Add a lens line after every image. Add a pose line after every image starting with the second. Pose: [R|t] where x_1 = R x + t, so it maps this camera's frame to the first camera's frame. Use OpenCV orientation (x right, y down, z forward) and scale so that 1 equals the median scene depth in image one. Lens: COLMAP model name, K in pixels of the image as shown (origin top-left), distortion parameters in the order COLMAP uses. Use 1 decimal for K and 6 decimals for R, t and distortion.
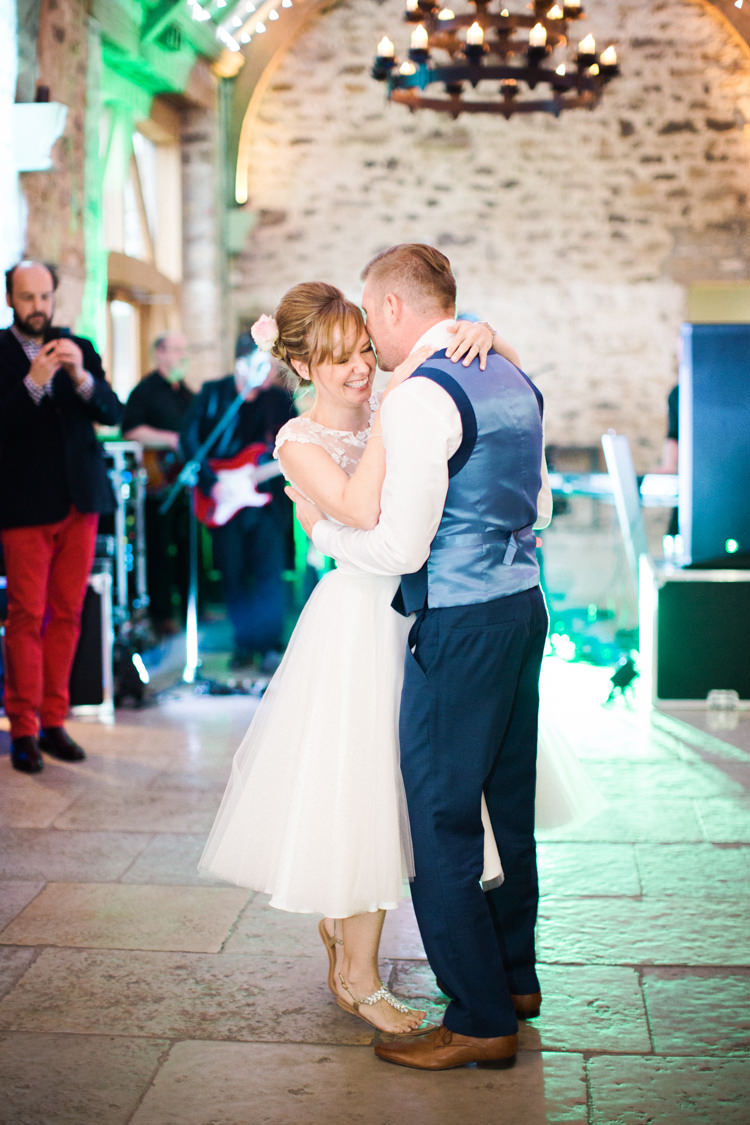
lens RADIAL K [[1607.4, 0, 377.2], [0, 1607.4, 563.6], [0, 0, 1]] dist [-0.159467, 0.000000]
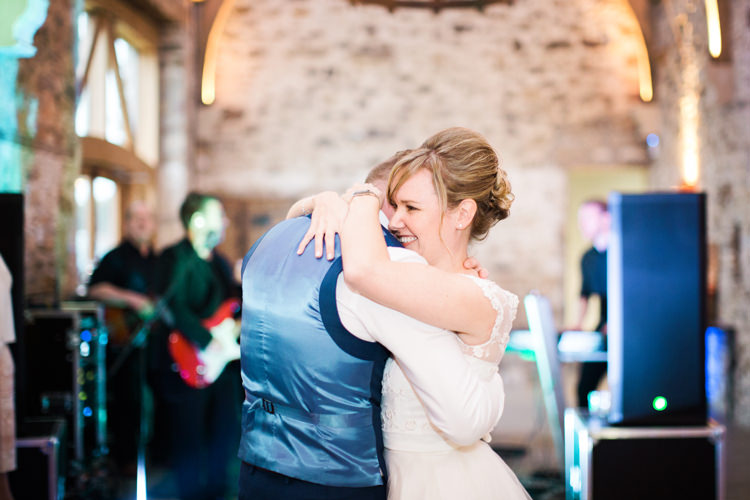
lens RADIAL K [[1071.6, 0, 373.0], [0, 1071.6, 247.8], [0, 0, 1]] dist [-0.159467, 0.000000]
pose [[0.998455, 0.003185, 0.055468, -0.003259], [0.003057, 0.993693, -0.112089, -0.021701], [-0.055475, 0.112085, 0.992149, 0.189232]]
